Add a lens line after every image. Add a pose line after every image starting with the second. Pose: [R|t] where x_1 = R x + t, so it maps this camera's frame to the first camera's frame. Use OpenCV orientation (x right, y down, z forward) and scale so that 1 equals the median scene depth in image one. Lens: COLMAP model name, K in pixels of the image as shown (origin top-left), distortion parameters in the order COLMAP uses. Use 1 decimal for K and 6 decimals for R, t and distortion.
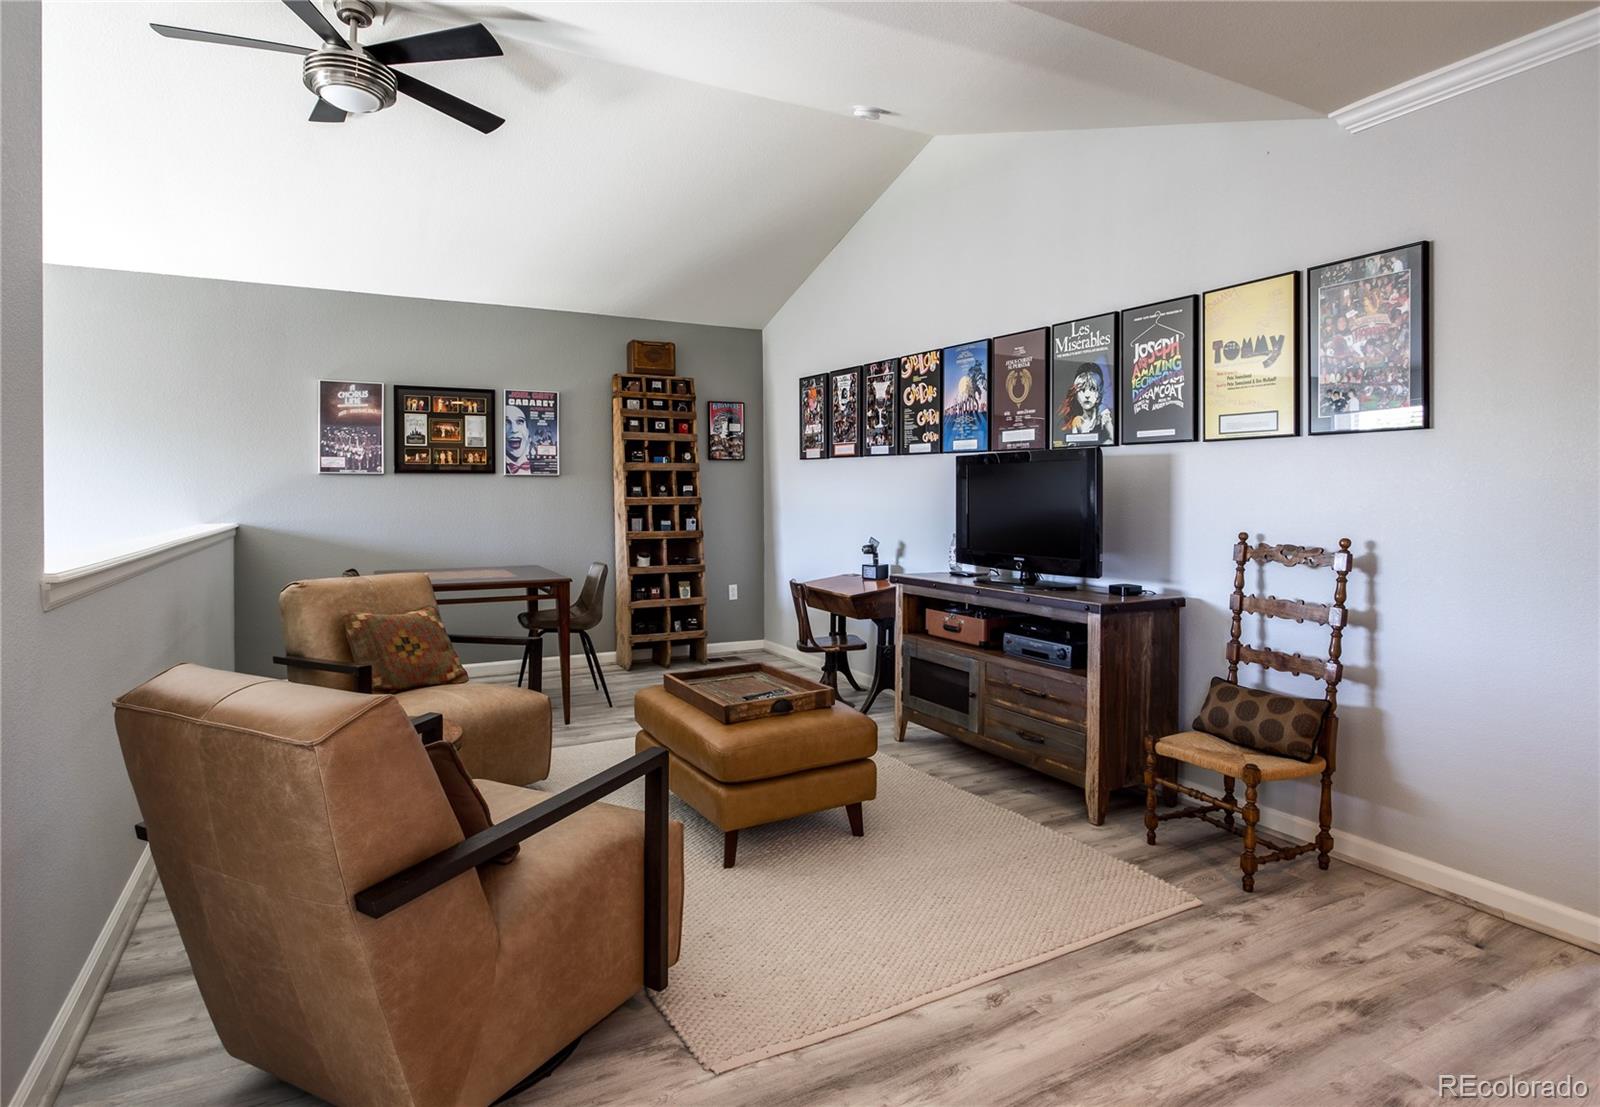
lens RADIAL K [[850.0, 0, 798.1], [0, 850.0, 509.2], [0, 0, 1]] dist [-0.046132, 0.000217]
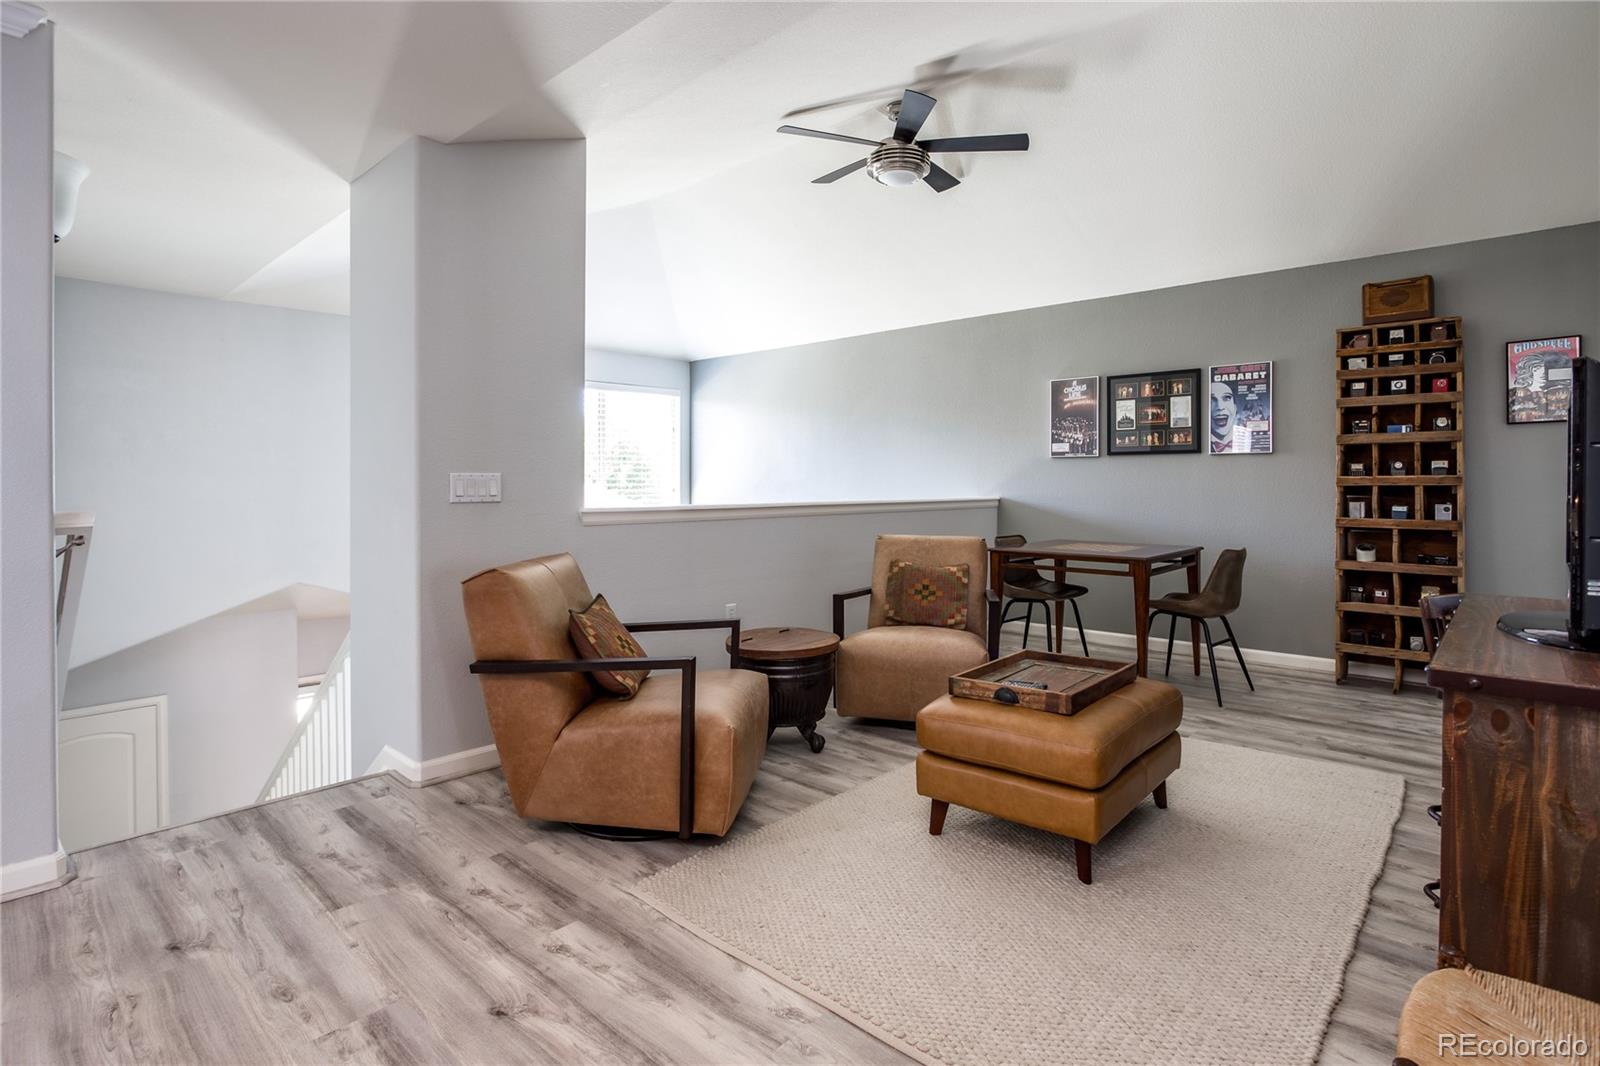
lens RADIAL K [[798.6, 0, 800.5], [0, 798.6, 491.6], [0, 0, 1]] dist [-0.019129, 0.000112]
pose [[0.341684, 0.013398, -0.939720, 0.352453], [-0.014546, 0.999854, 0.008966, 0.001730], [0.939702, 0.010606, 0.341829, 0.236801]]
